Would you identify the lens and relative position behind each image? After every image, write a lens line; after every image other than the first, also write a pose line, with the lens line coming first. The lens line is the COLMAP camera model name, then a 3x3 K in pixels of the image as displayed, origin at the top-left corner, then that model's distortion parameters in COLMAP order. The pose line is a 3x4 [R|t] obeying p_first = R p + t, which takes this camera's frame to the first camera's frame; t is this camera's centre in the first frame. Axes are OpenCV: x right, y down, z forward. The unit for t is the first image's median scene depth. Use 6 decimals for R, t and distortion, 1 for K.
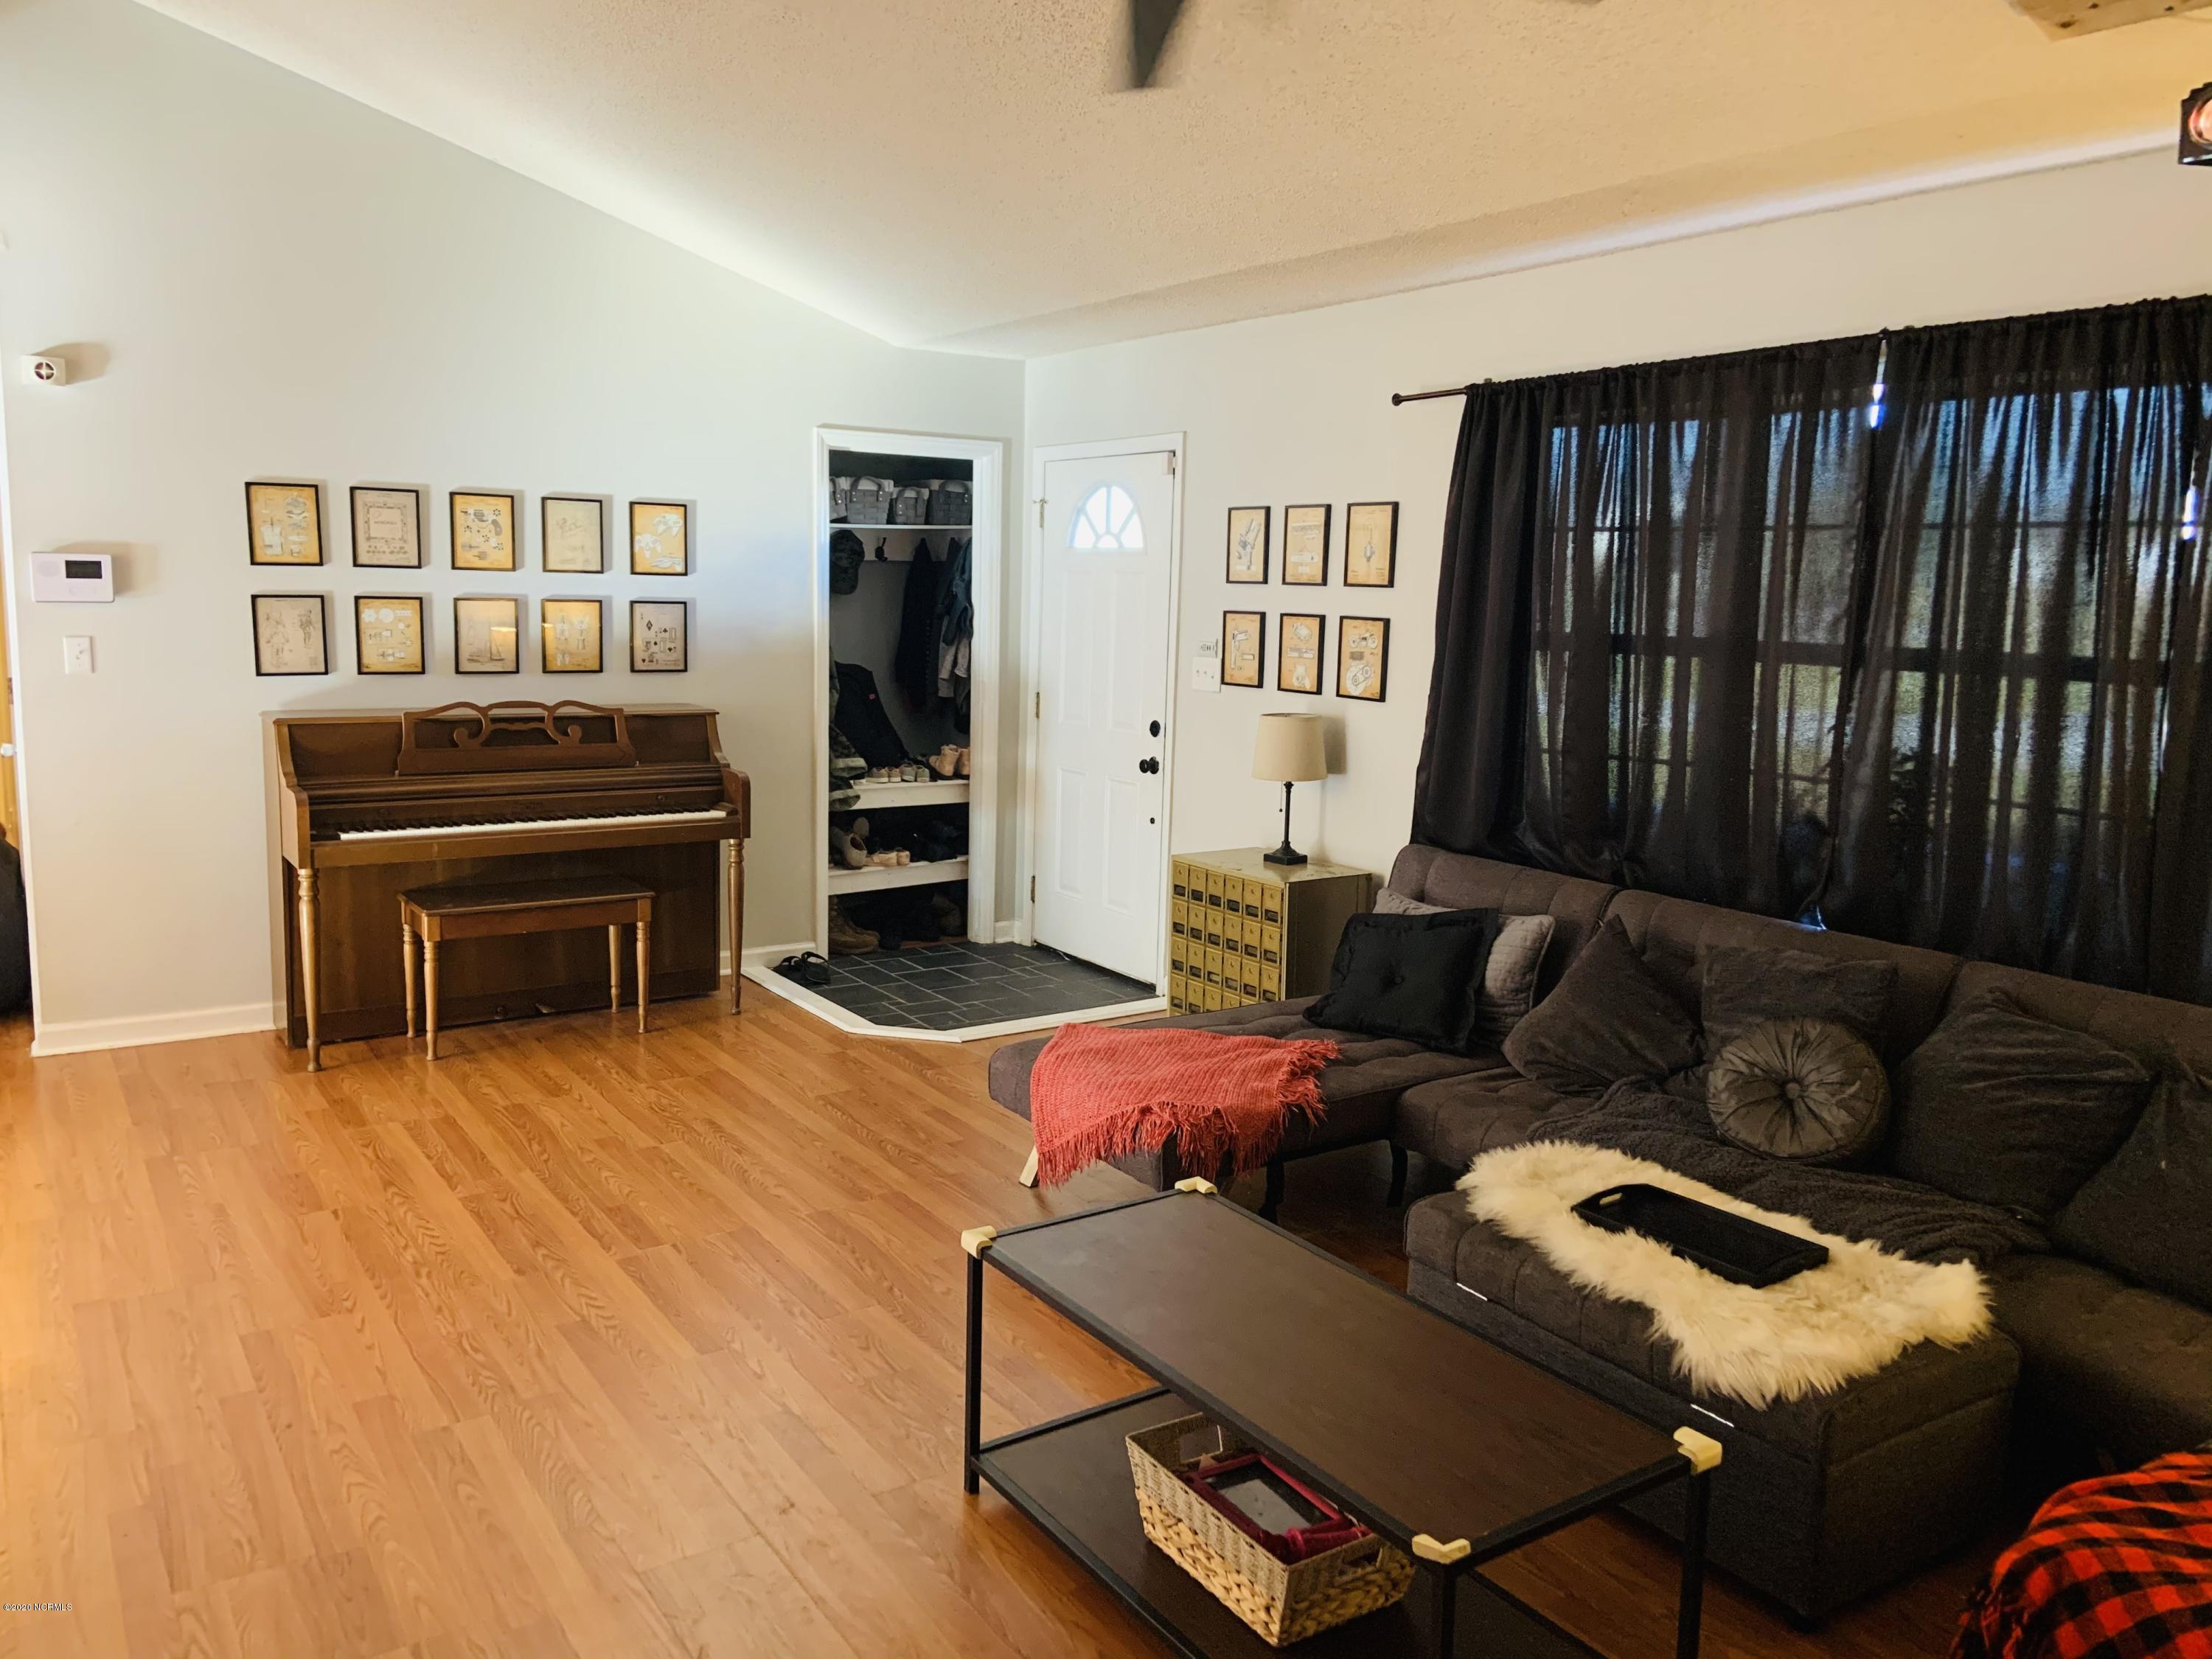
lens RADIAL K [[1657.6, 0, 1091.7], [0, 1657.6, 810.7], [0, 0, 1]] dist [0.135946, -0.161019]
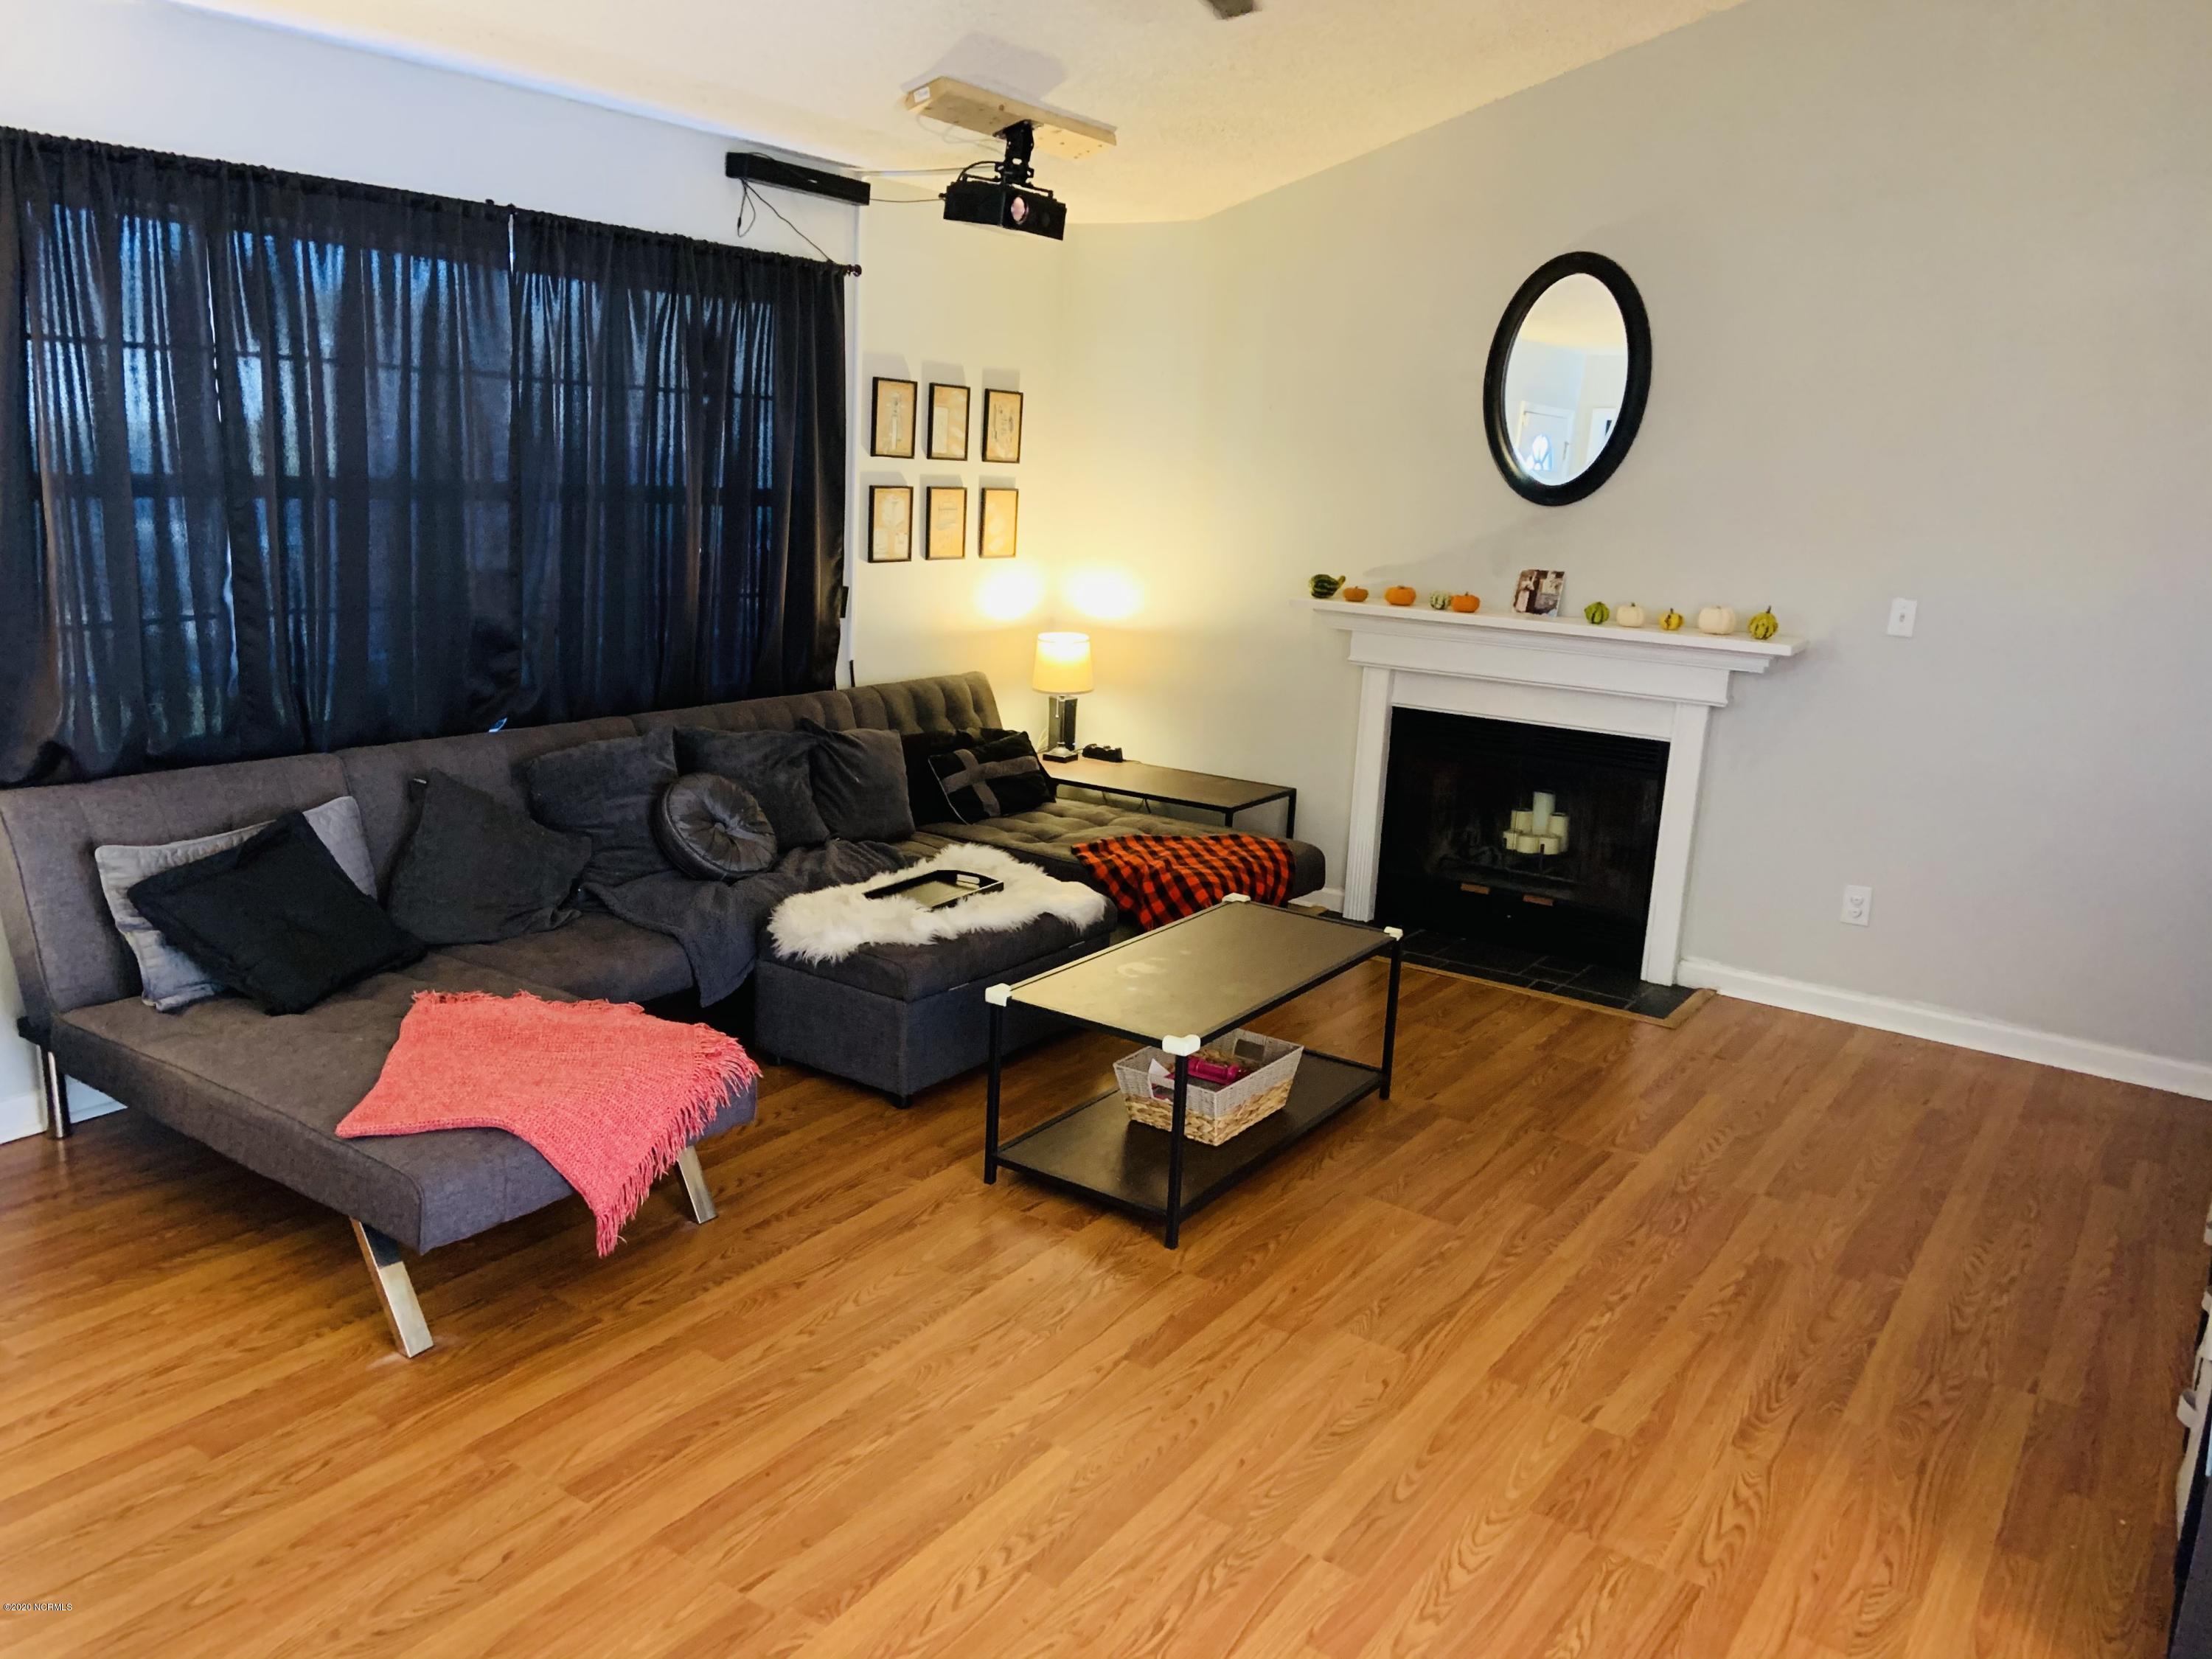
lens RADIAL K [[1657.6, 0, 1091.7], [0, 1657.6, 810.7], [0, 0, 1]] dist [0.135946, -0.161019]
pose [[-0.372372, -0.229972, 0.899140, -0.797463], [0.080715, 0.957117, 0.278229, -0.171811], [-0.924567, 0.176179, -0.337841, 1.066119]]
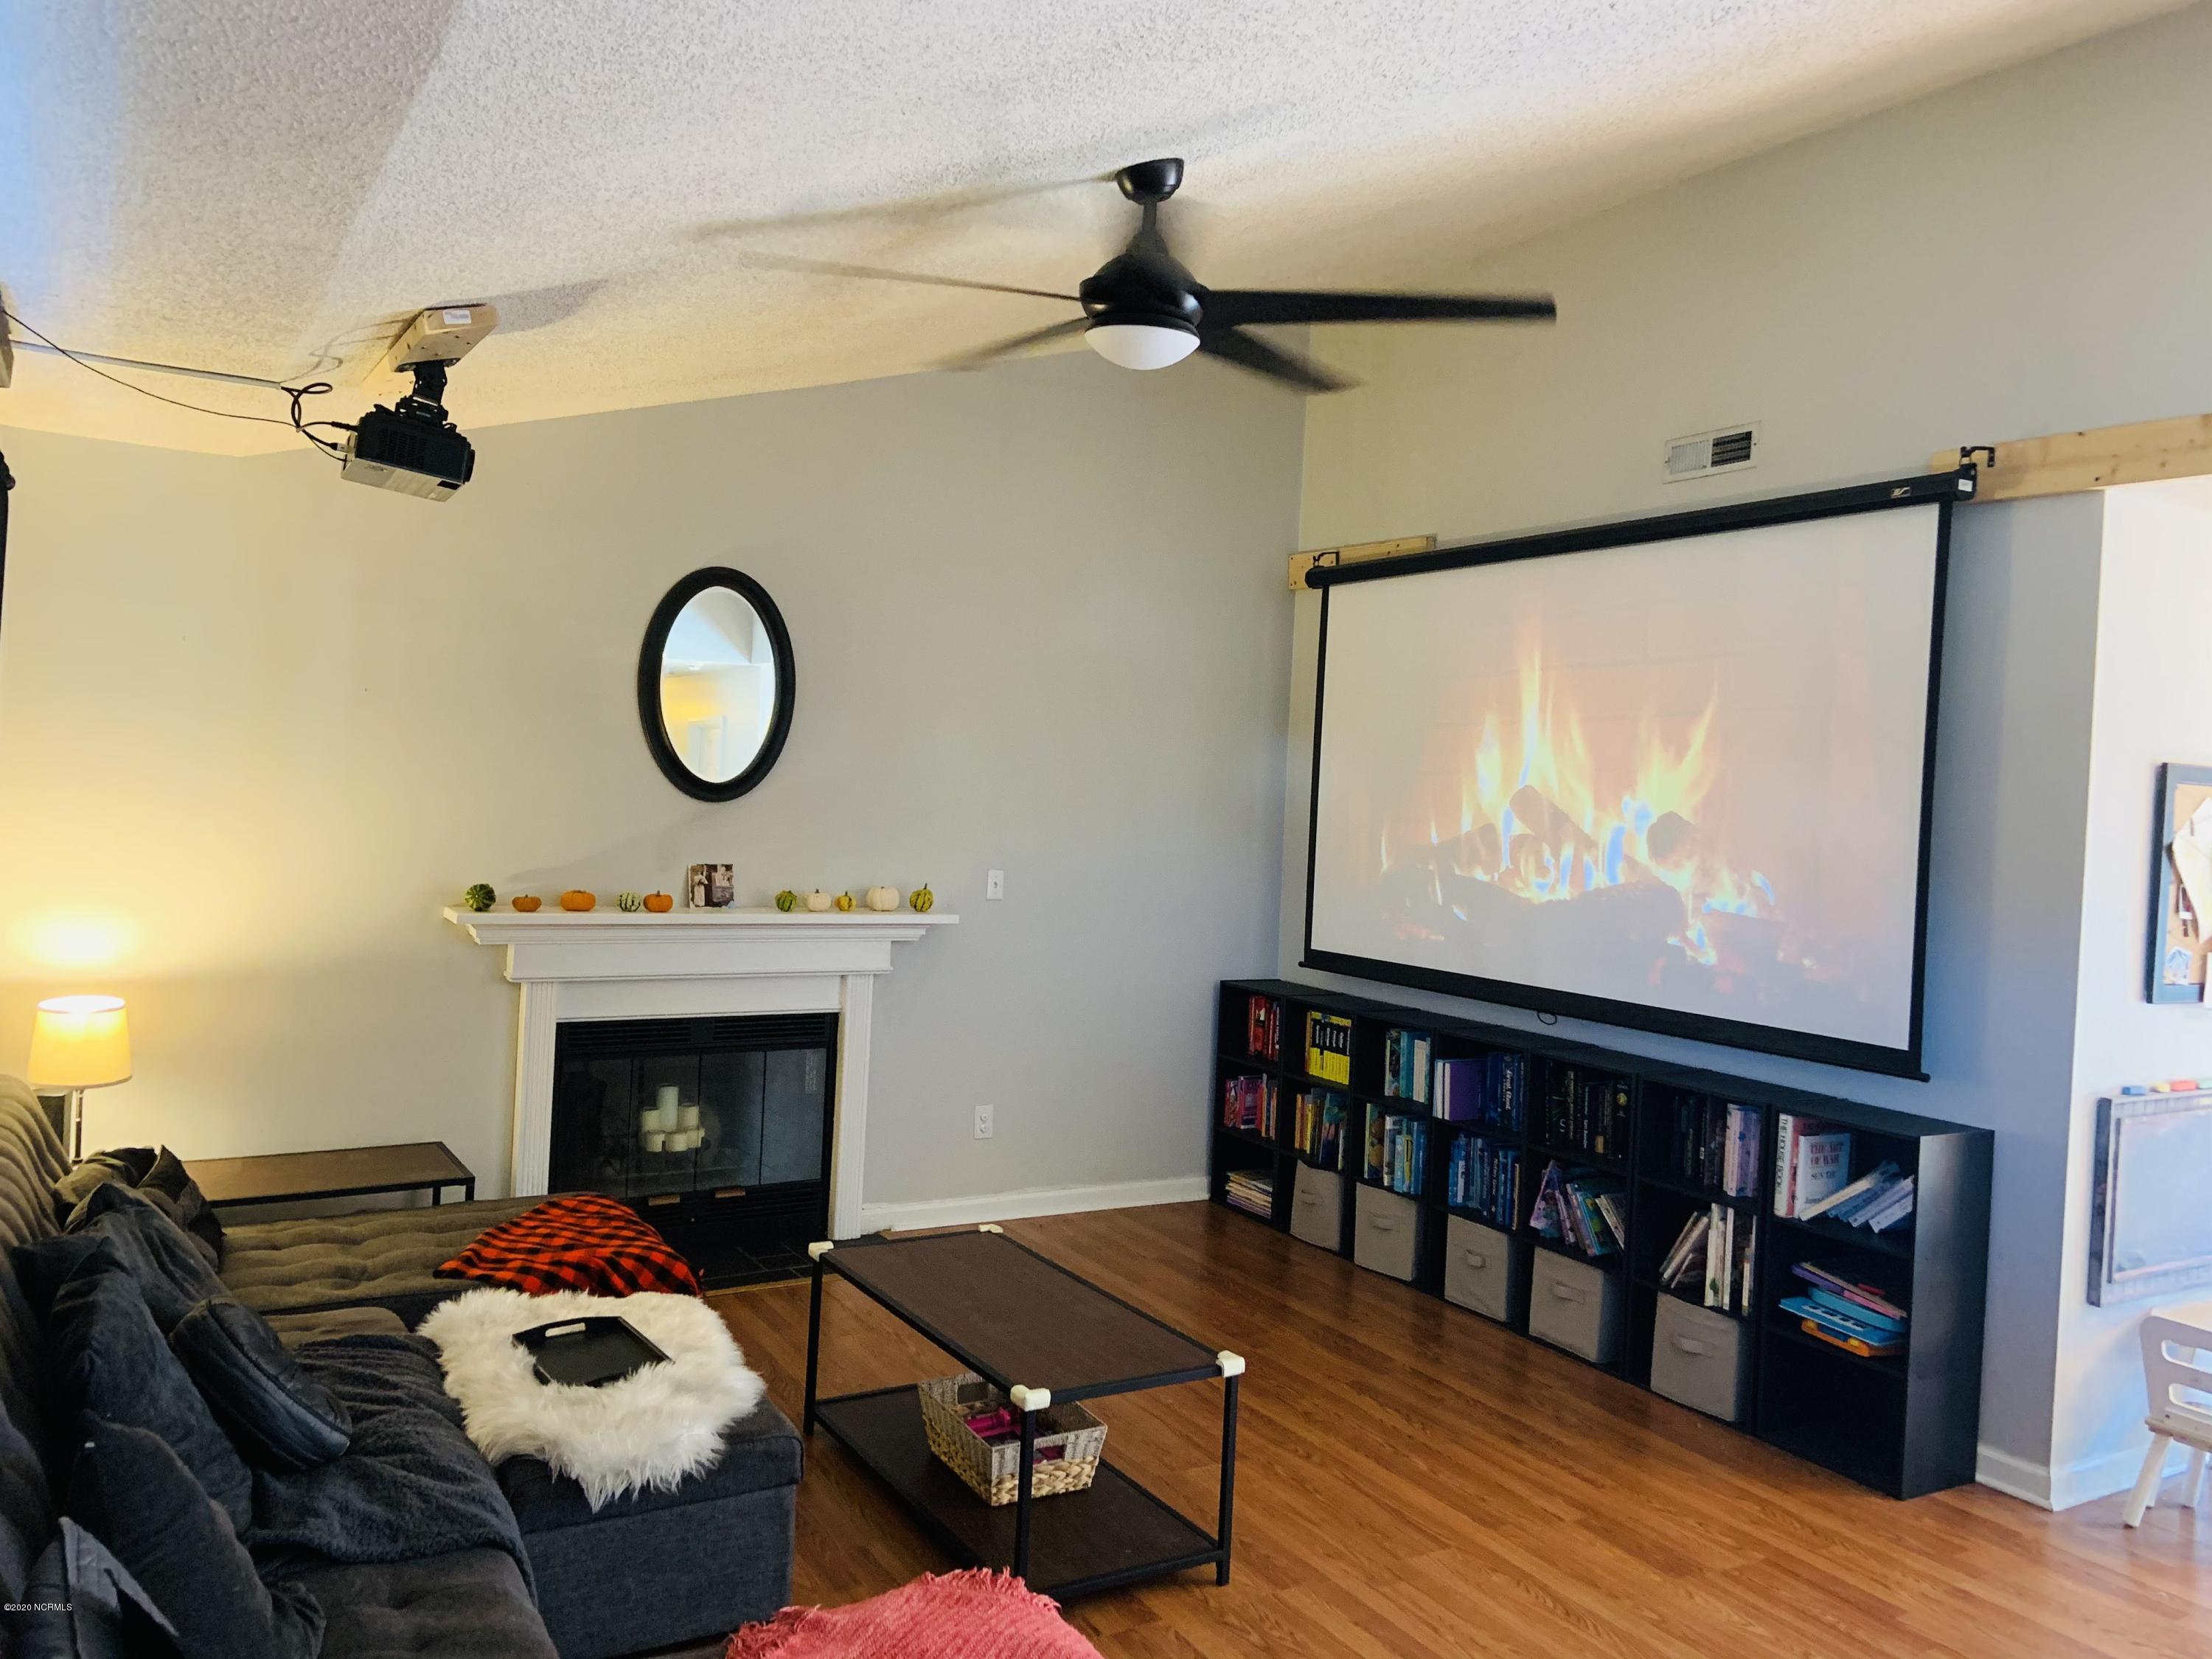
lens RADIAL K [[1657.6, 0, 1091.7], [0, 1657.6, 810.7], [0, 0, 1]] dist [0.135946, -0.161019]
pose [[-0.996620, -0.064315, 0.051104, -0.011175], [-0.055431, 0.985650, 0.159443, -0.232634], [-0.060625, 0.156072, -0.985883, 1.582974]]
